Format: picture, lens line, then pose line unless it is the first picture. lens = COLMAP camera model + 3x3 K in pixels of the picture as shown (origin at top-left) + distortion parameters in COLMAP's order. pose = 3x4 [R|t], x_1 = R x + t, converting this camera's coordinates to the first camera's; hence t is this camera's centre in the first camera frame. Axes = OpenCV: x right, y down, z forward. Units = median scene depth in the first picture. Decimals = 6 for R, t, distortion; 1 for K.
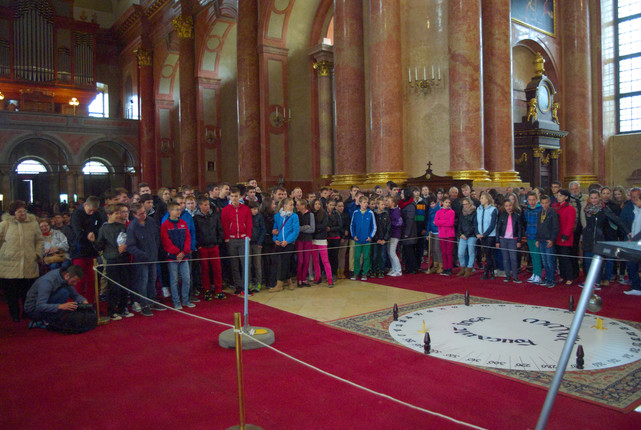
lens RADIAL K [[505.4, 0, 320.5], [0, 505.4, 215.0], [0, 0, 1]] dist [-0.096266, 0.050455]
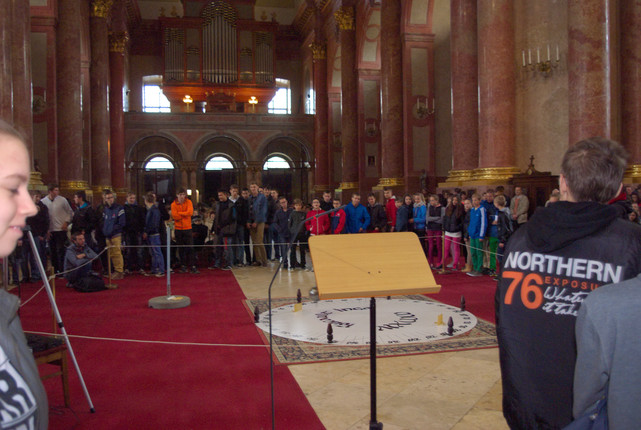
lens RADIAL K [[571.8, 0, 320.5], [0, 571.8, 215.0], [0, 0, 1]] dist [-0.070213, 0.009309]
pose [[0.909820, 0.018485, -0.414591, 0.176122], [-0.016210, 0.999828, 0.009007, -0.001791], [0.414686, -0.001475, 0.909963, -0.044785]]
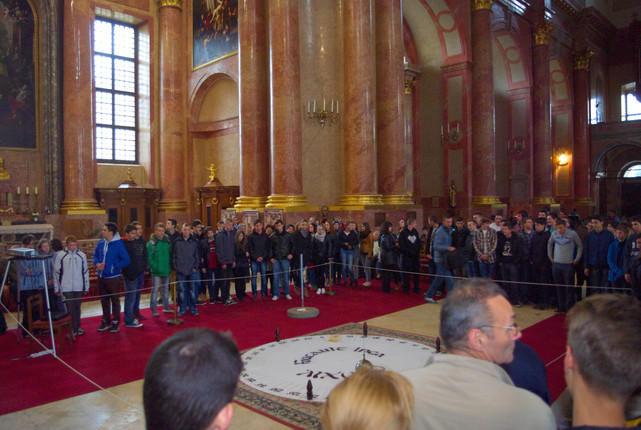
lens RADIAL K [[505.4, 0, 320.5], [0, 505.4, 215.0], [0, 0, 1]] dist [-0.096266, 0.050455]
pose [[0.136680, 0.033991, -0.990032, 0.321687], [-0.020358, 0.999296, 0.031499, -0.029387], [0.990406, 0.015850, 0.137276, 0.169809]]
